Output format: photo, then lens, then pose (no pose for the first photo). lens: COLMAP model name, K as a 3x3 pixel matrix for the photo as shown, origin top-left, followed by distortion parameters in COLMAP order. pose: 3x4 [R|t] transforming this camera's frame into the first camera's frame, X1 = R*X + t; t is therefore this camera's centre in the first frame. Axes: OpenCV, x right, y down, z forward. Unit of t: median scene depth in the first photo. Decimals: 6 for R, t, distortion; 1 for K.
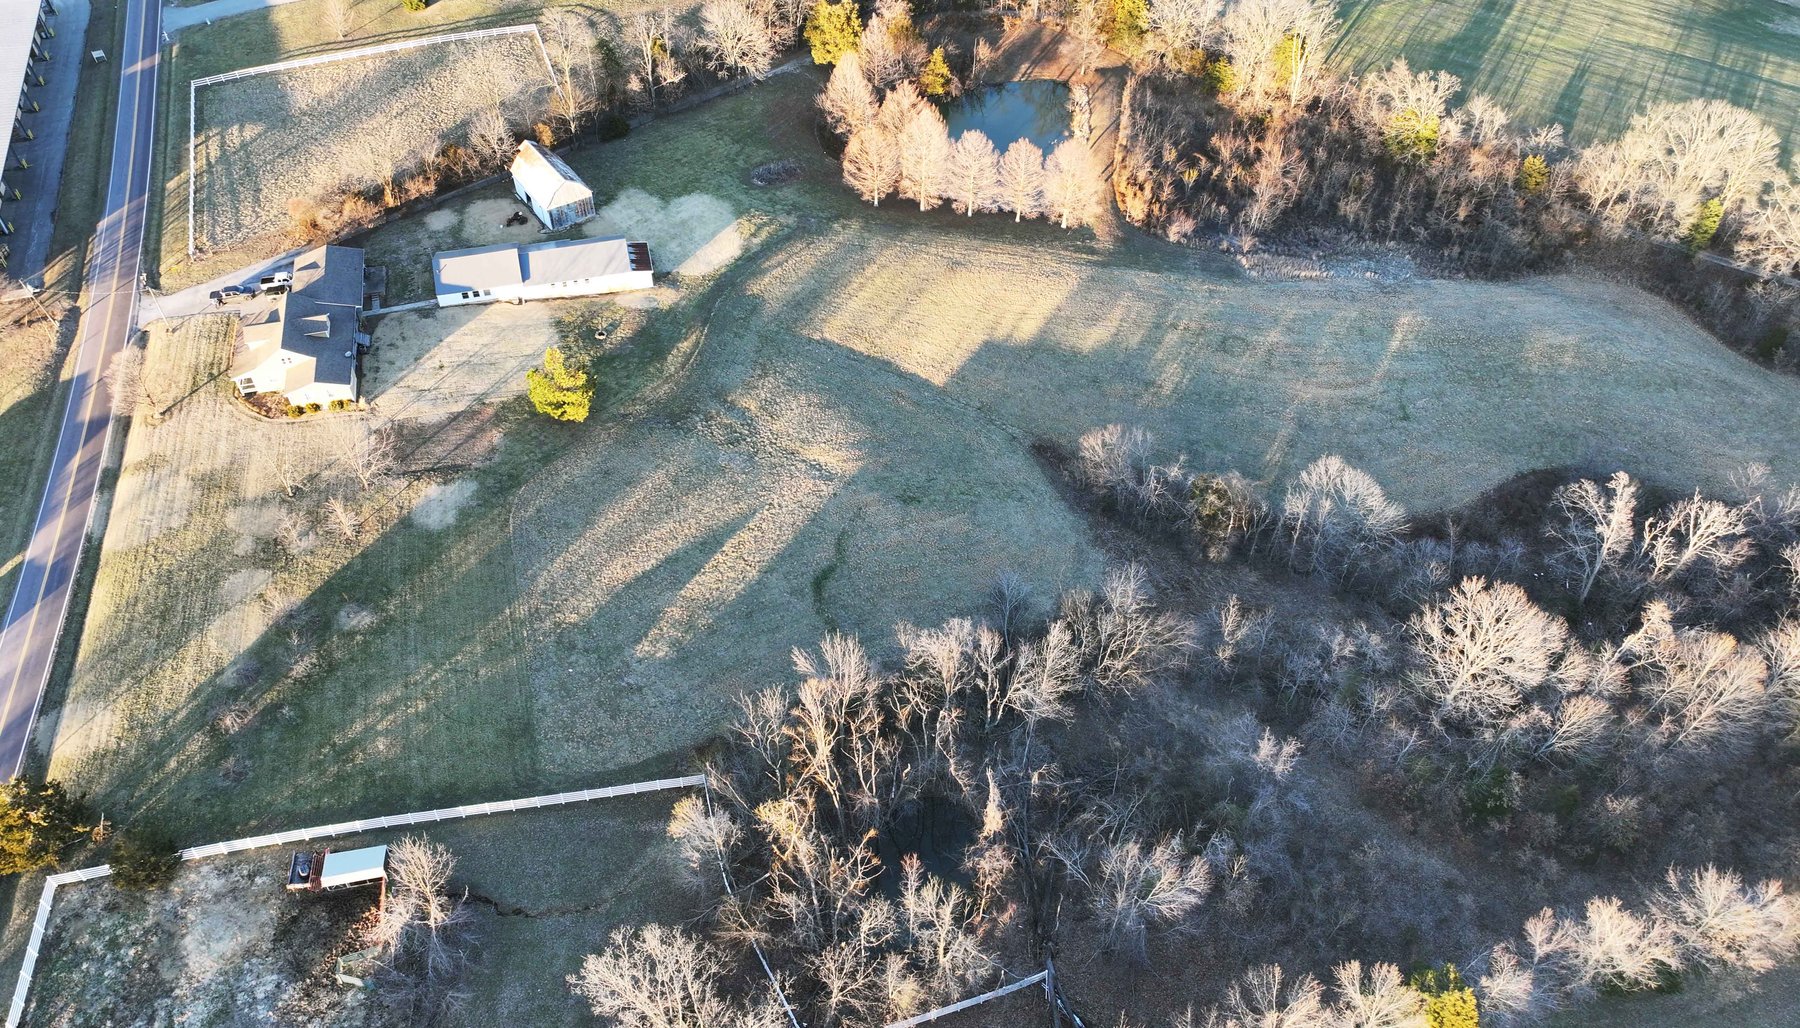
lens RADIAL K [[1229.4, 0, 872.0], [0, 1229.4, 512.9], [0, 0, 1]] dist [-0.002440, 0.000978]
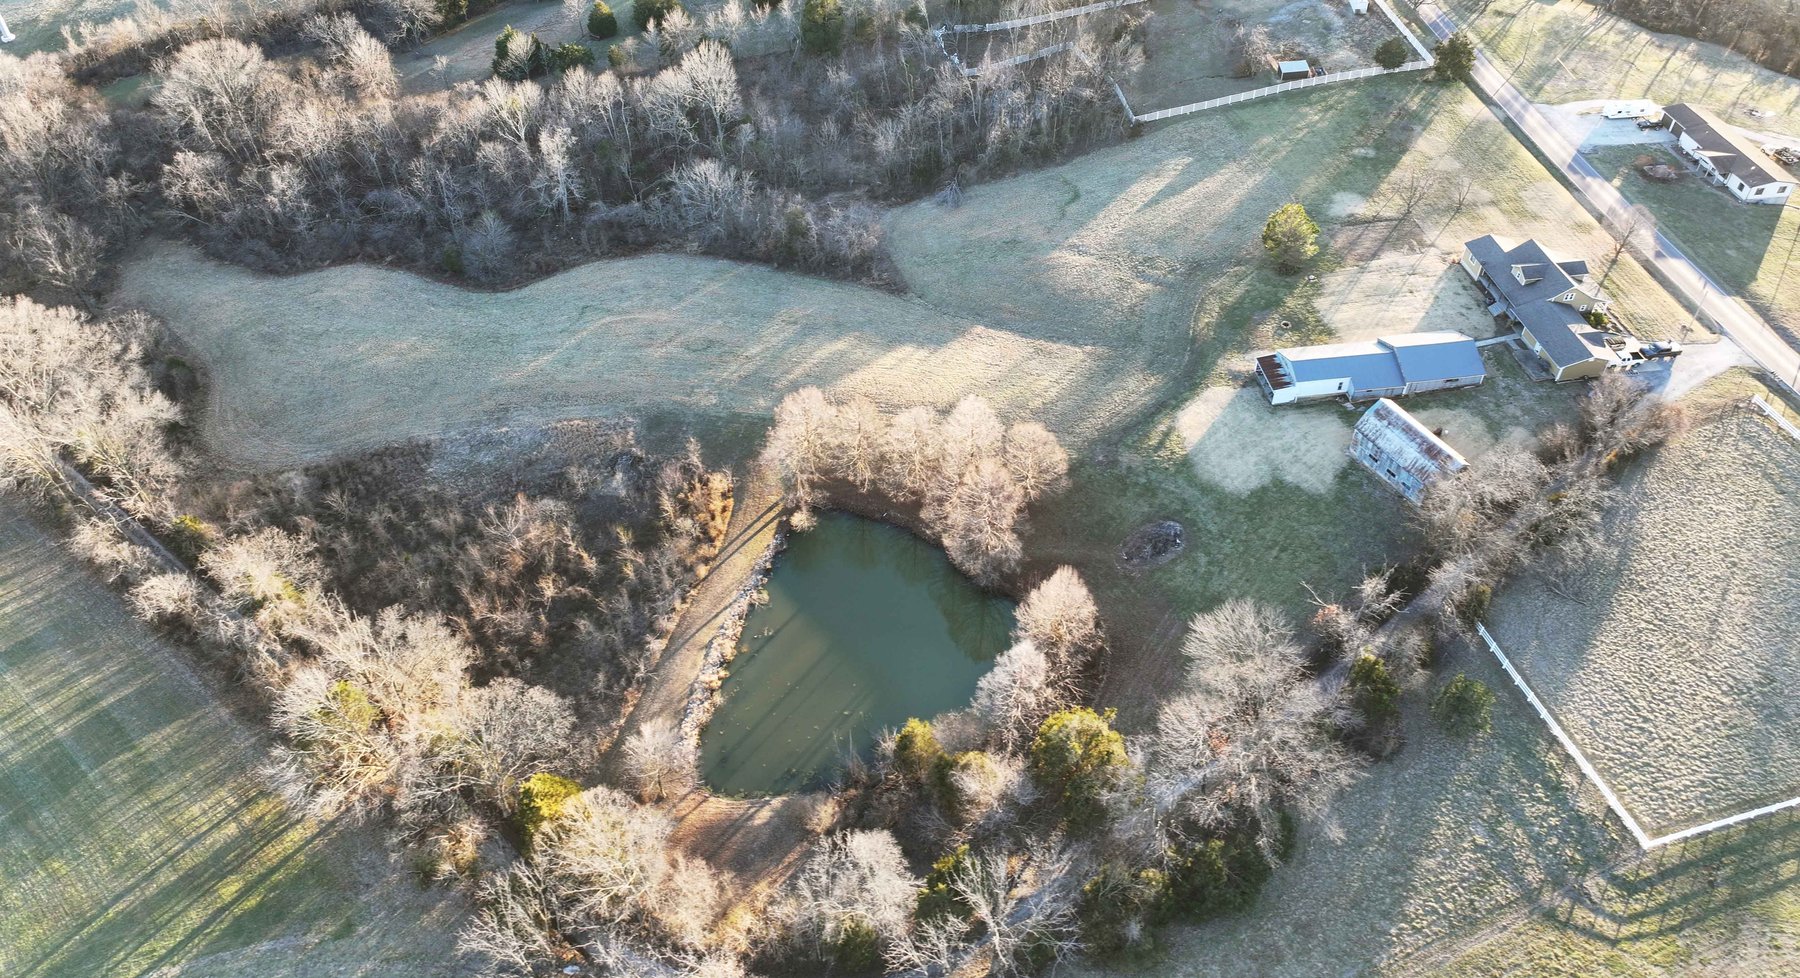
lens RADIAL K [[1101.2, 0, 900.0], [0, 1101.2, 489.0], [0, 0, 1]] dist [-0.015291, 0.026888]
pose [[-0.994629, -0.077033, 0.069129, 0.044189], [0.076925, -0.103320, 0.991669, -1.162992], [-0.069248, 0.991661, 0.108691, 1.063356]]
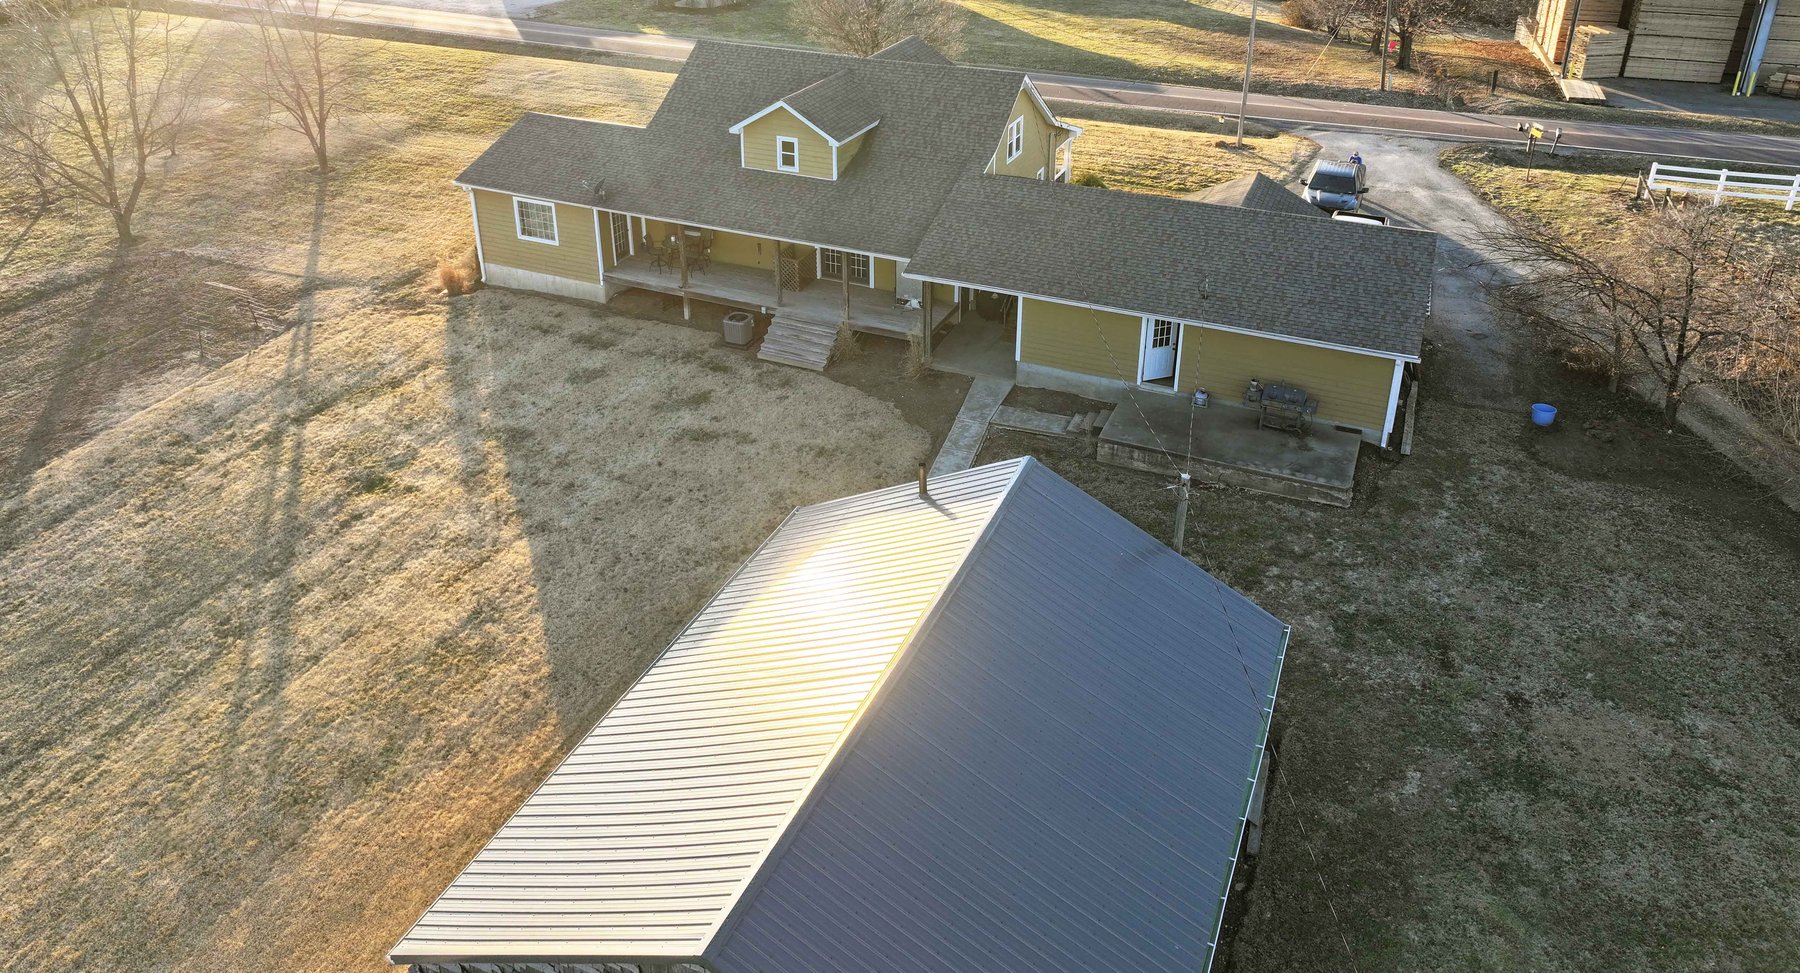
lens RADIAL K [[1101.2, 0, 900.0], [0, 1101.2, 486.5], [0, 0, 1]] dist [-0.015291, 0.026888]
pose [[-0.606272, 0.450207, -0.655552, -0.280003], [-0.590125, 0.297890, 0.750342, -0.279217], [0.533092, 0.841769, 0.085076, 0.988609]]
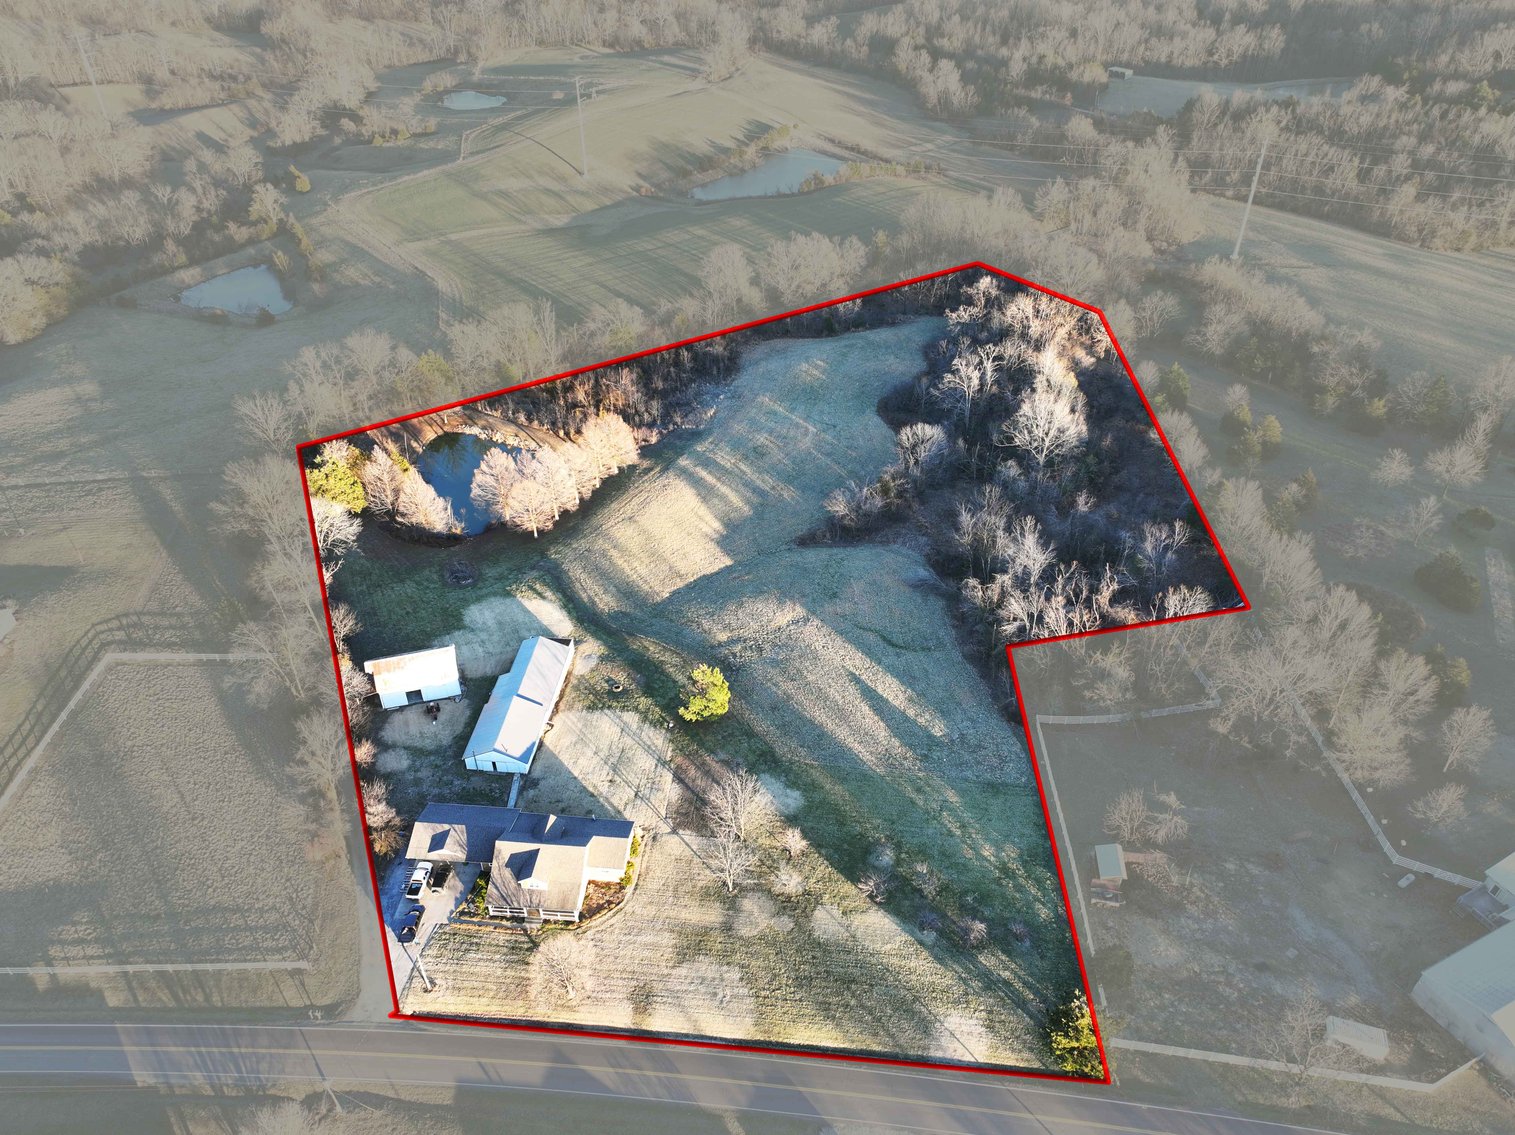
lens RADIAL K [[1059.4, 0, 757.5], [0, 1059.4, 567.5], [0, 0, 1]] dist [-0.008629, 0.001467]
pose [[0.325526, -0.571683, 0.753134, -0.883794], [0.707939, 0.675363, 0.206657, -0.340034], [-0.626782, 0.465901, 0.624565, 0.218596]]
